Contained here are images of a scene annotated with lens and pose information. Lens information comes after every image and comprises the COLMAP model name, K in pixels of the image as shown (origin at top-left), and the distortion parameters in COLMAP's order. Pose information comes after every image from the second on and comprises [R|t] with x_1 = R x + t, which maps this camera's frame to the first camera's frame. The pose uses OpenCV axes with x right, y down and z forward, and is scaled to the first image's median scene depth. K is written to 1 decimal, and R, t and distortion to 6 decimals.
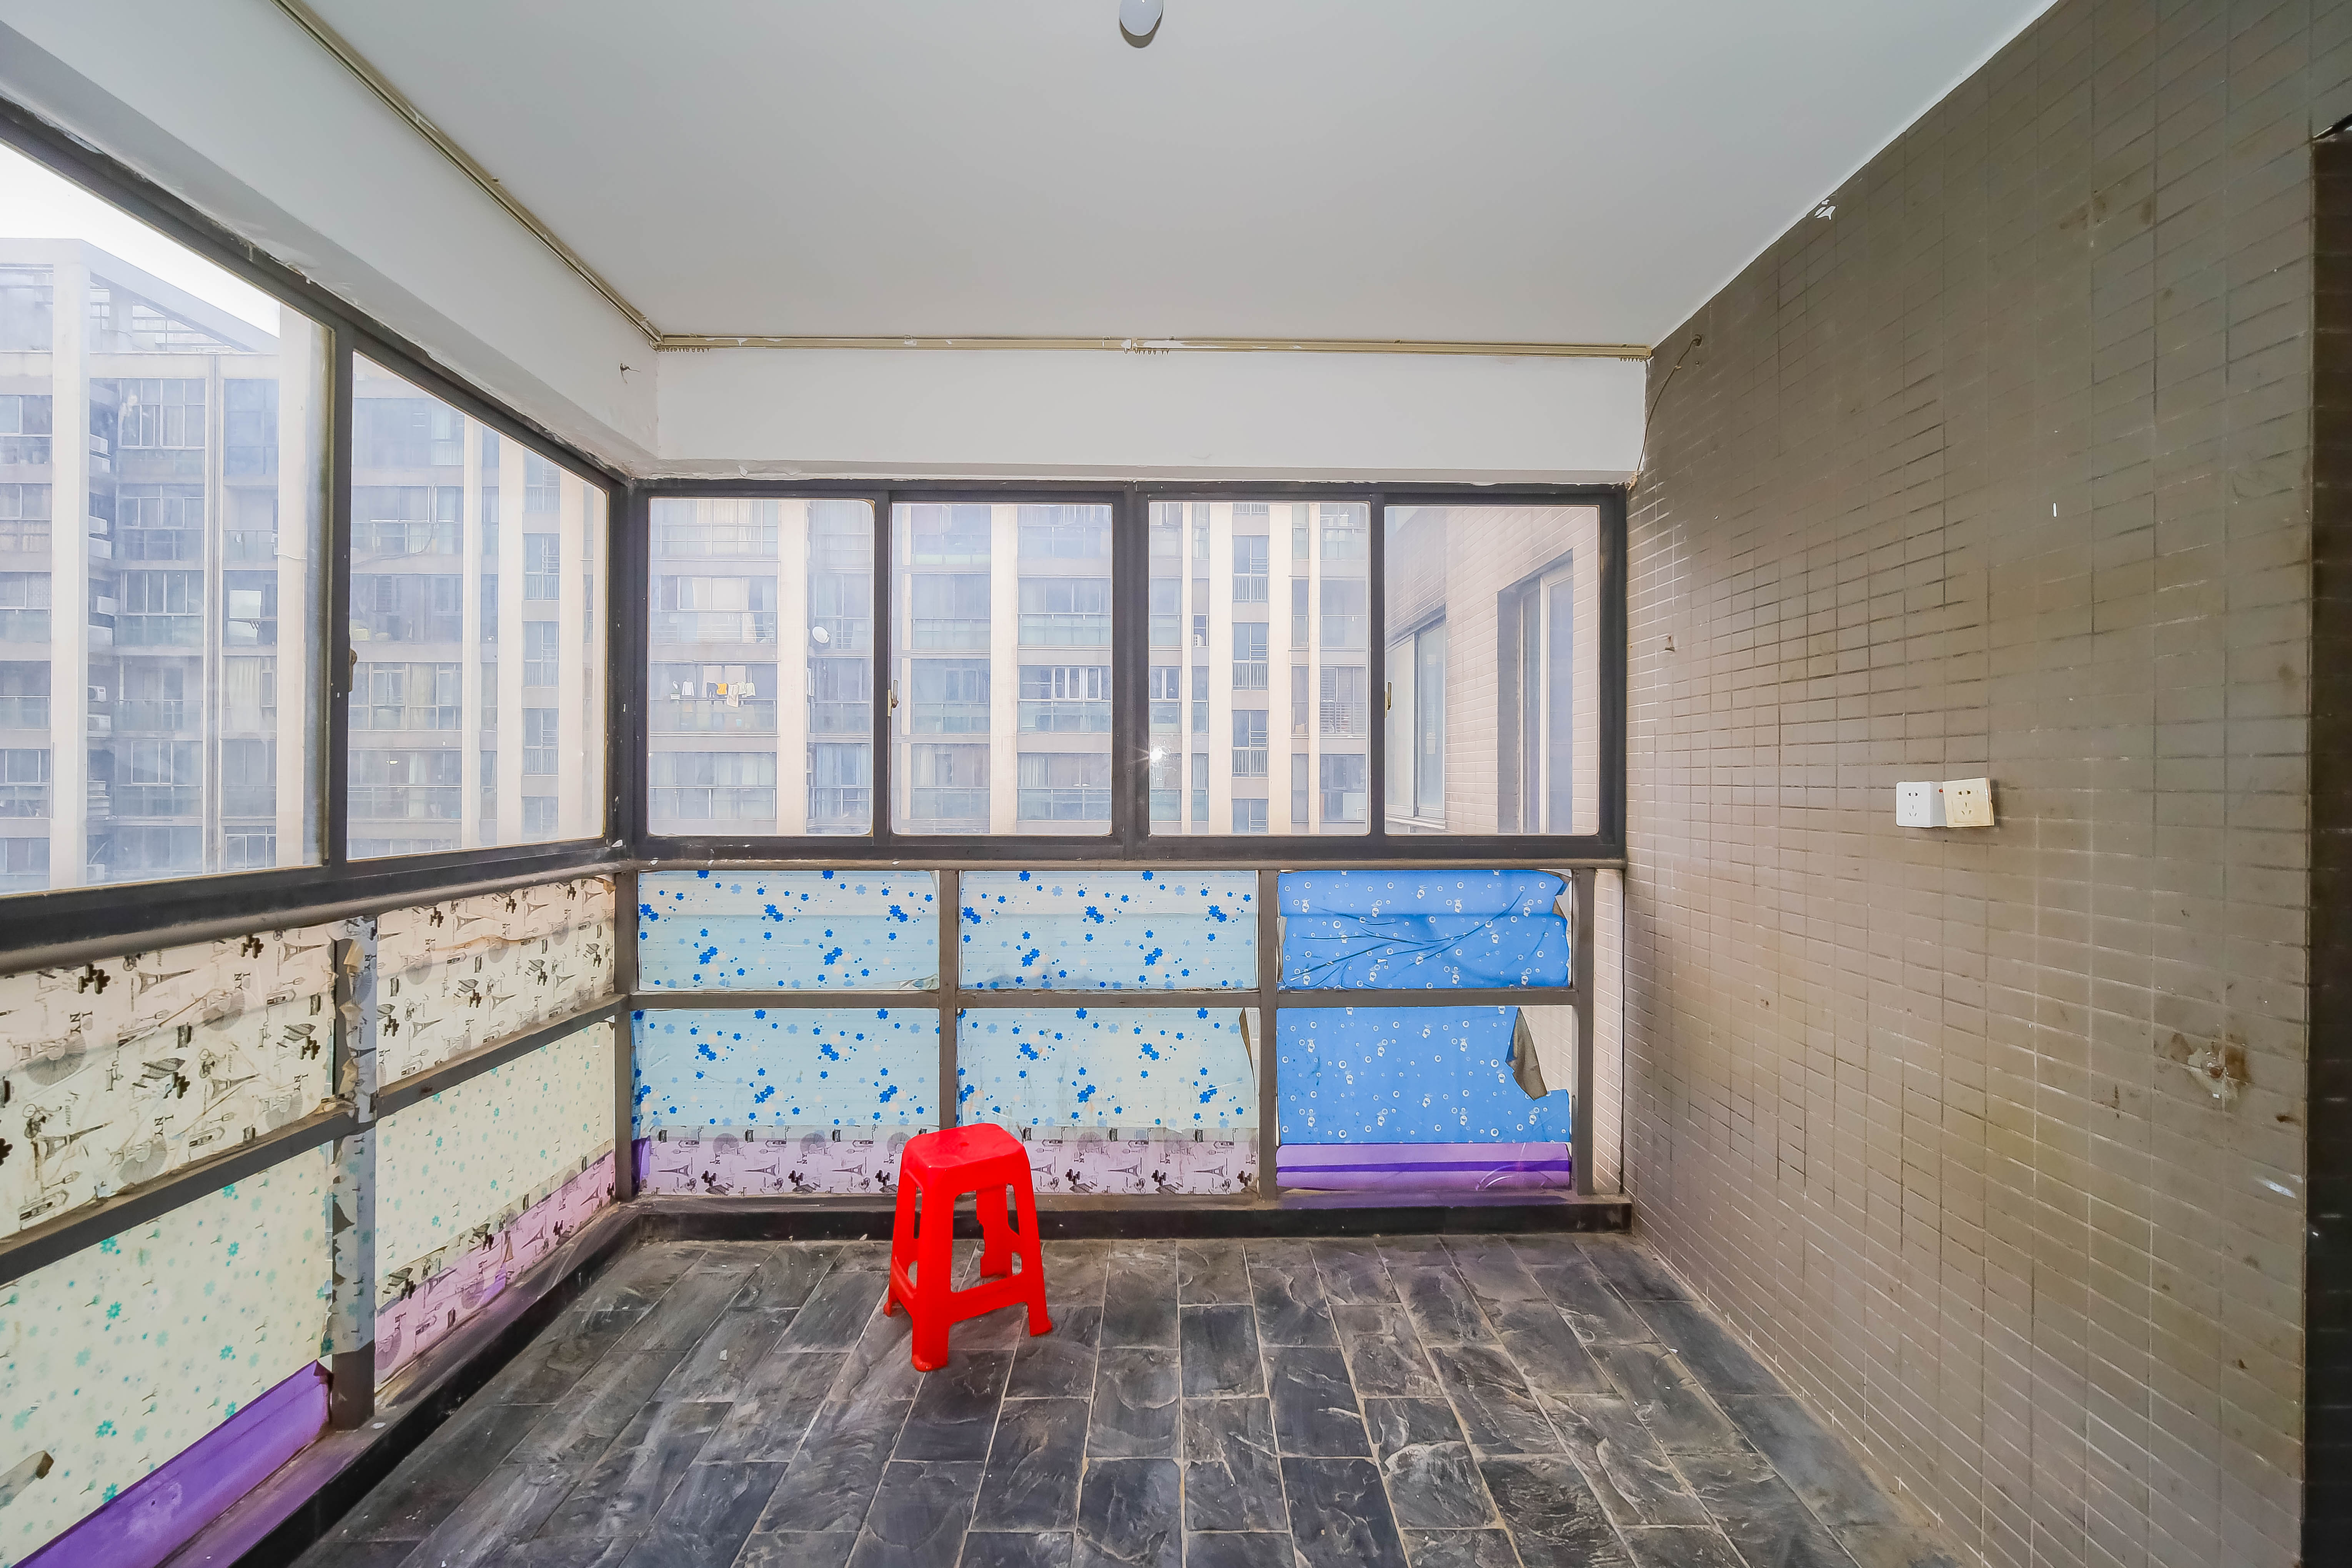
lens RADIAL K [[973.4, 0, 1176.0], [0, 973.4, 784.0], [0, 0, 1]] dist [-0.000479, 0.000652]
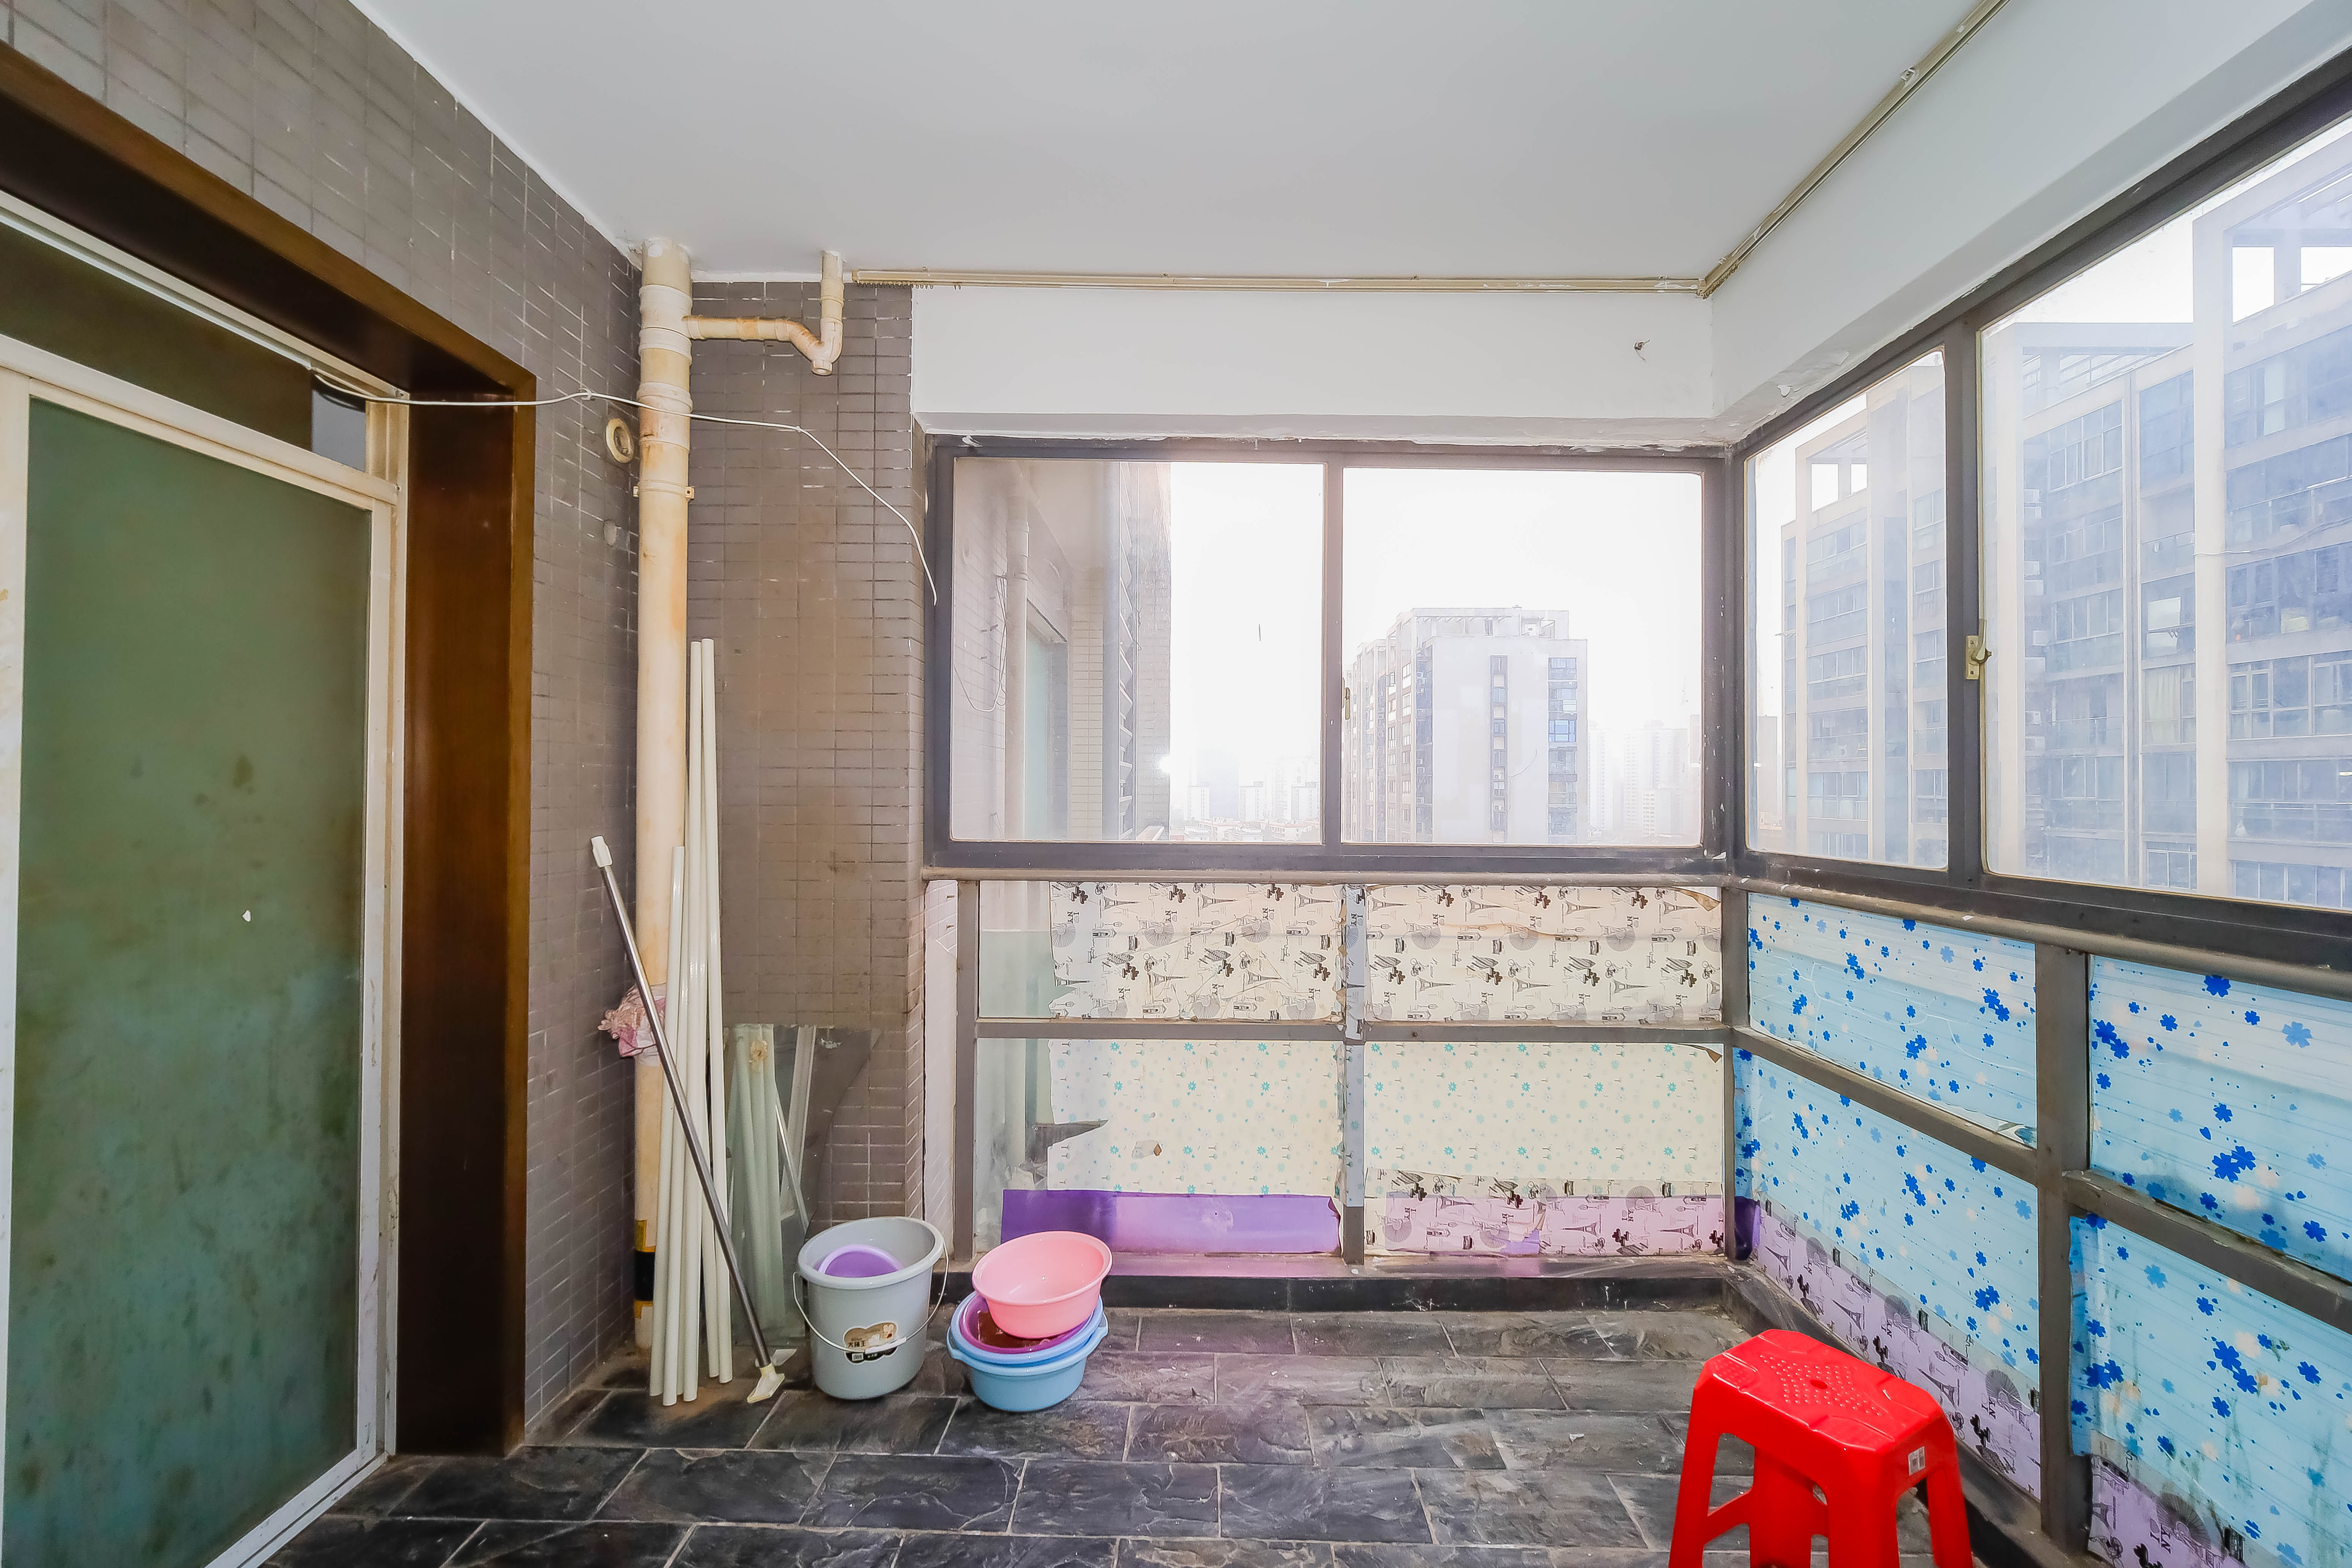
lens RADIAL K [[963.7, 0, 1176.0], [0, 963.7, 784.0], [0, 0, 1]] dist [-0.000243, 0.000358]
pose [[-0.023543, -0.006750, -0.999700, 0.342312], [-0.009129, 0.999937, -0.006536, 0.005394], [0.999681, 0.008972, -0.023604, 0.535449]]
